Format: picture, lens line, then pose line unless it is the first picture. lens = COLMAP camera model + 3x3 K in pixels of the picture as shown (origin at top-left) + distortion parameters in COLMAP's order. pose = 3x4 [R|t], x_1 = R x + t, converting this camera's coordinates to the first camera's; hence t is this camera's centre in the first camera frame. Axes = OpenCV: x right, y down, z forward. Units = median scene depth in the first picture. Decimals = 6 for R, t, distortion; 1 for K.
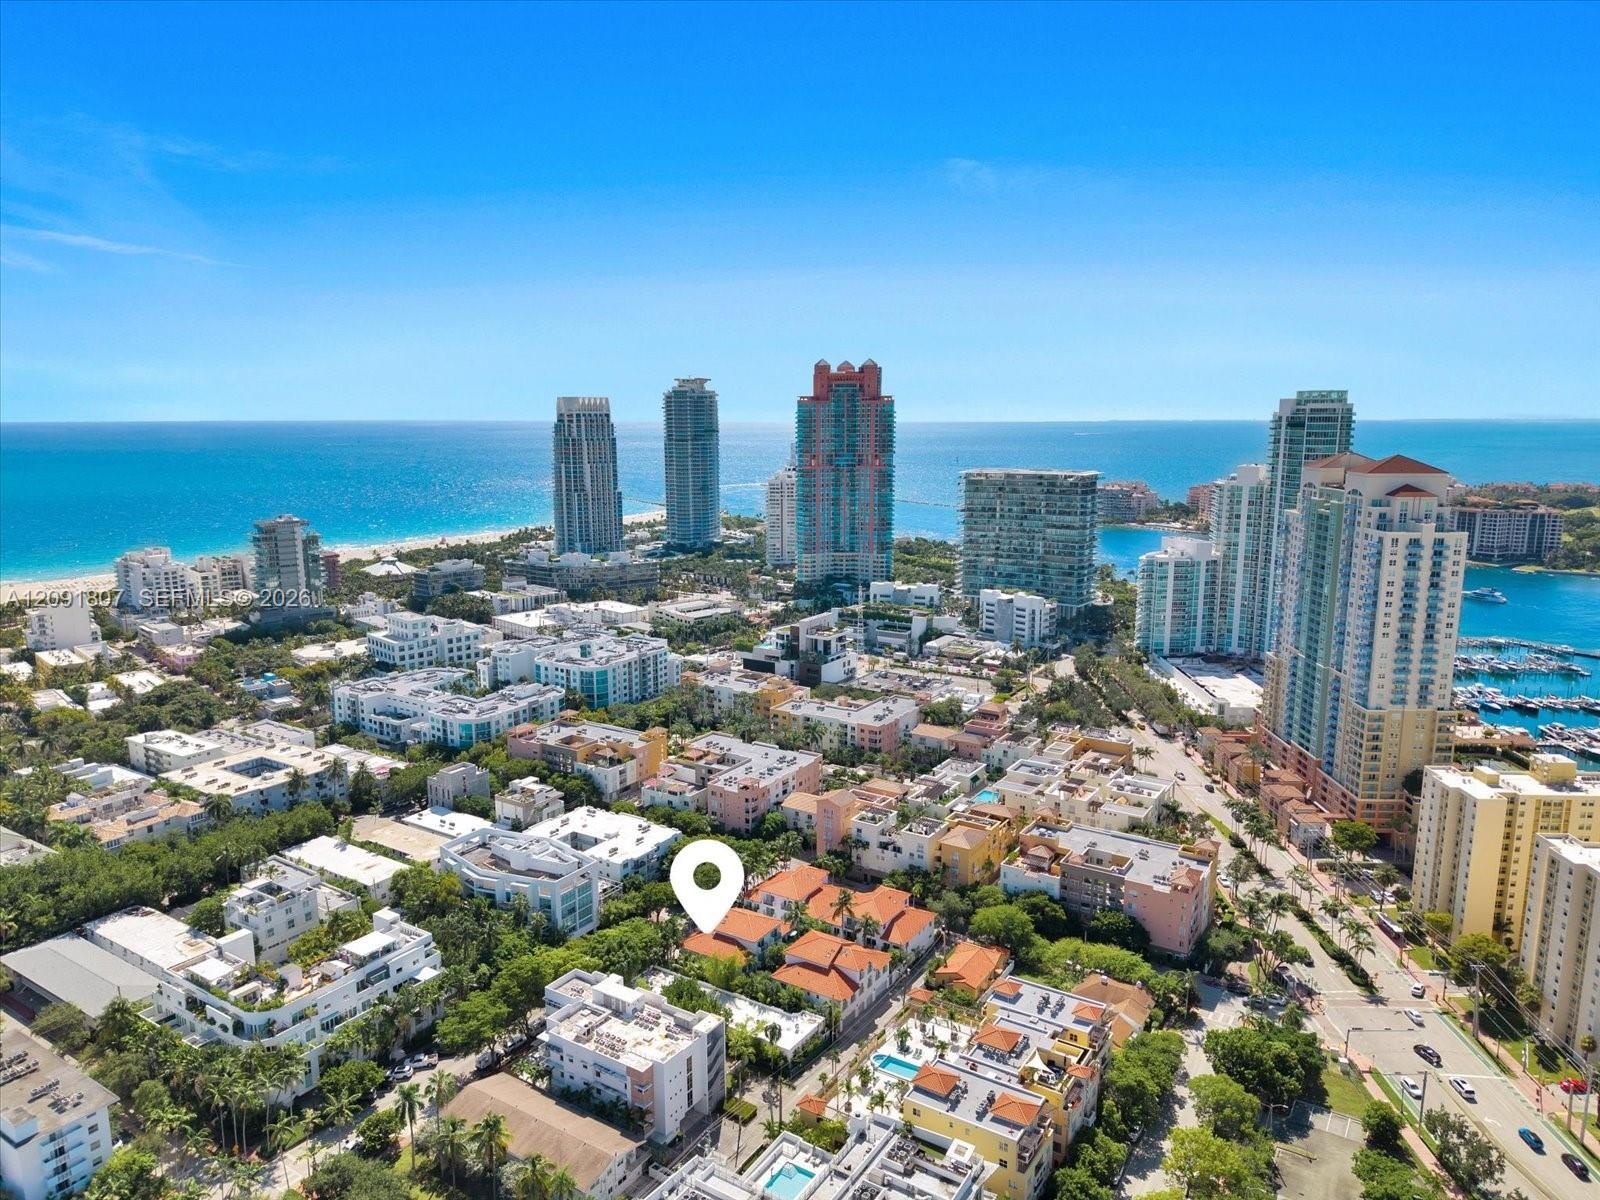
lens RADIAL K [[1045.7, 0, 800.0], [0, 1045.7, 600.0], [0, 0, 1]] dist [0.084818, -0.108688]
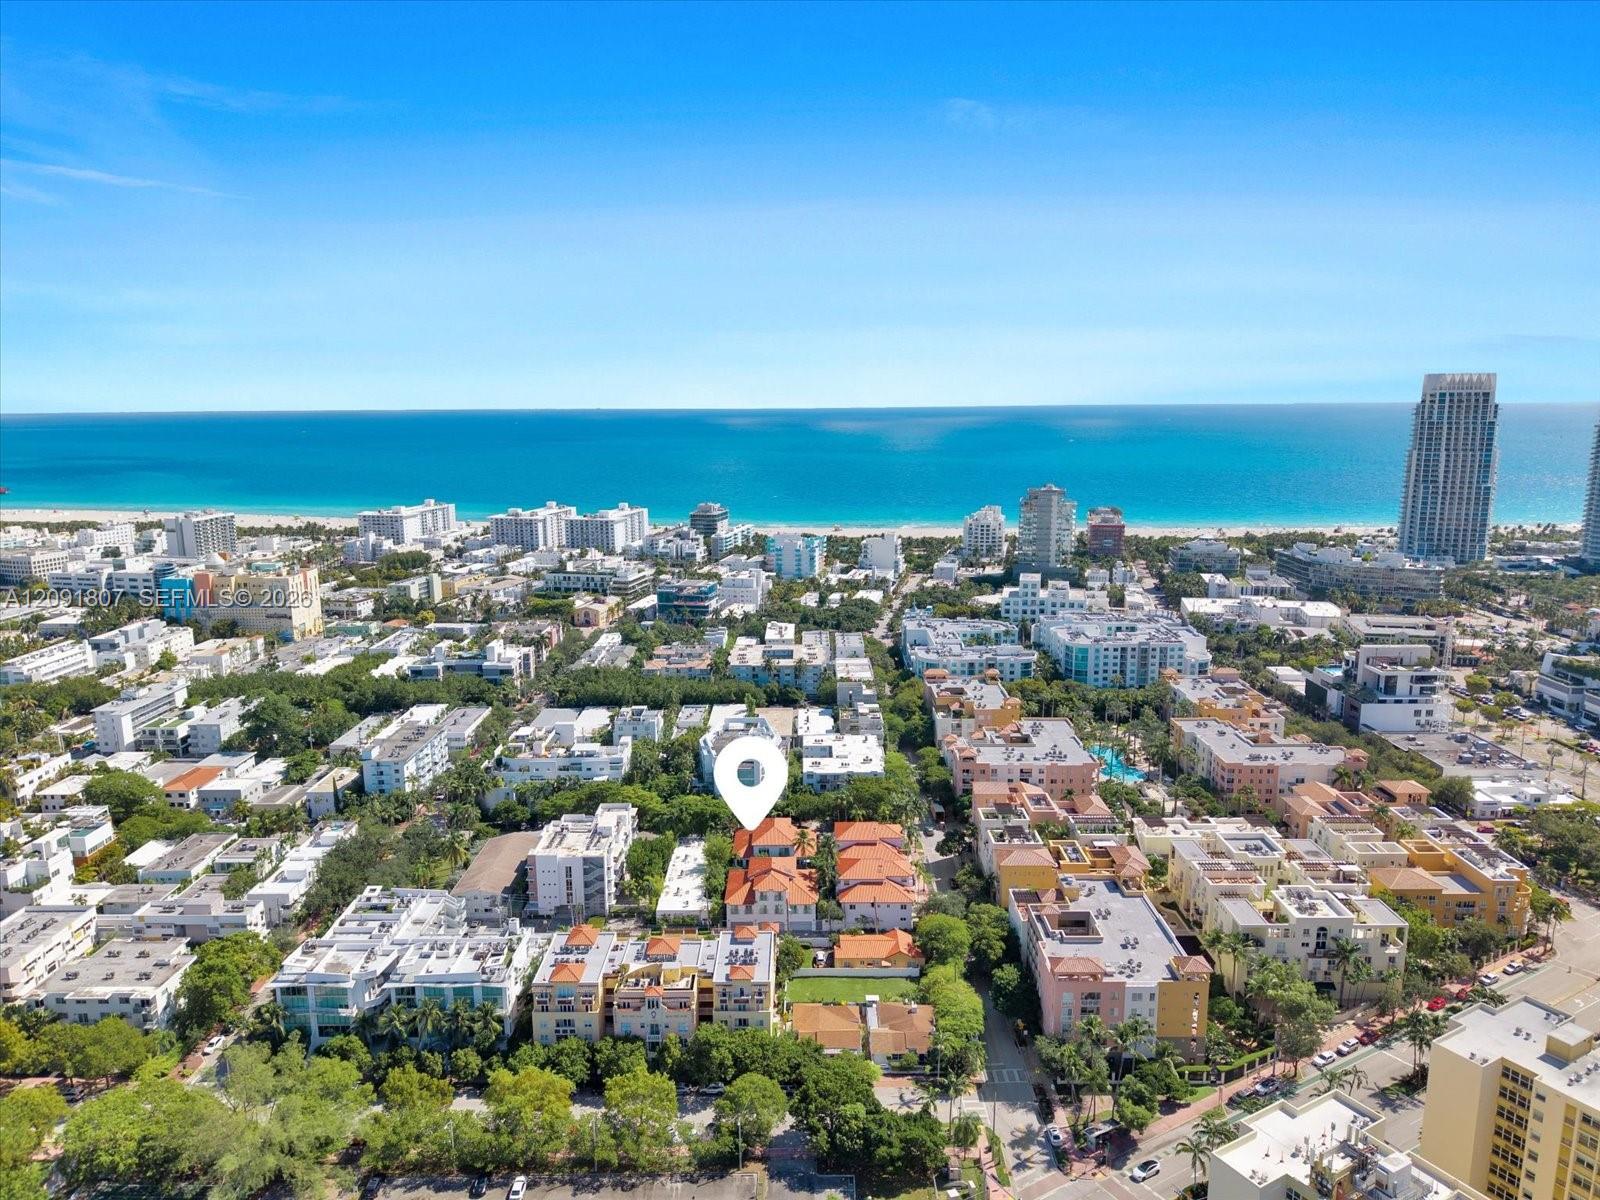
lens RADIAL K [[1045.7, 0, 800.0], [0, 1045.7, 600.0], [0, 0, 1]] dist [0.084818, -0.108688]
pose [[0.541986, 0.151968, -0.826533, 0.523976], [-0.143792, 0.985780, 0.086957, -0.027445], [0.827994, 0.071720, 0.556131, 0.232636]]
